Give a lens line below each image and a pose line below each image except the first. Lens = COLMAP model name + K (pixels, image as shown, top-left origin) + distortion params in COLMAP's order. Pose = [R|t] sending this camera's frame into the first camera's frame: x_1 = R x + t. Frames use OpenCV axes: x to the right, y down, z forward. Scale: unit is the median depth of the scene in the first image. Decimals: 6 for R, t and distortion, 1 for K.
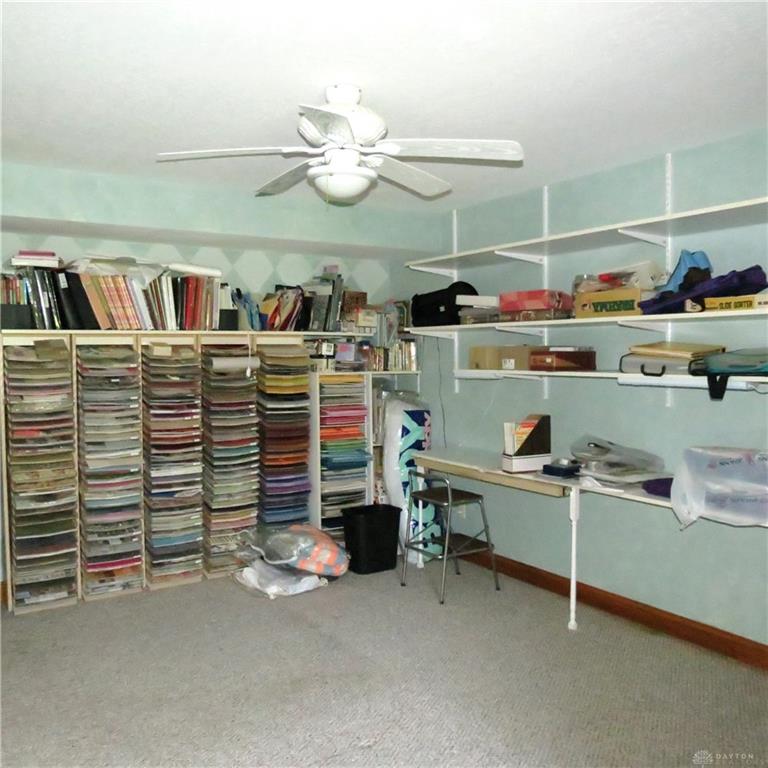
lens RADIAL K [[744.1, 0, 399.2], [0, 744.1, 383.6], [0, 0, 1]] dist [-0.001757, -0.014580]
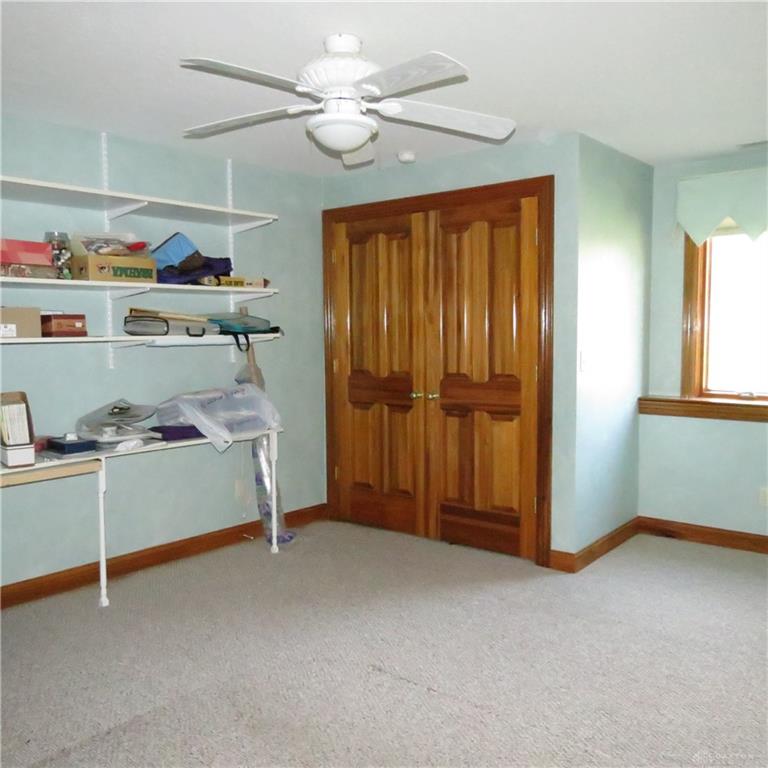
lens RADIAL K [[744.1, 0, 399.2], [0, 744.1, 383.6], [0, 0, 1]] dist [-0.001757, -0.014580]
pose [[-0.300436, -0.067179, 0.951433, -0.835215], [0.048721, 0.995133, 0.085650, -0.020322], [-0.952557, 0.072087, -0.295701, 0.973055]]
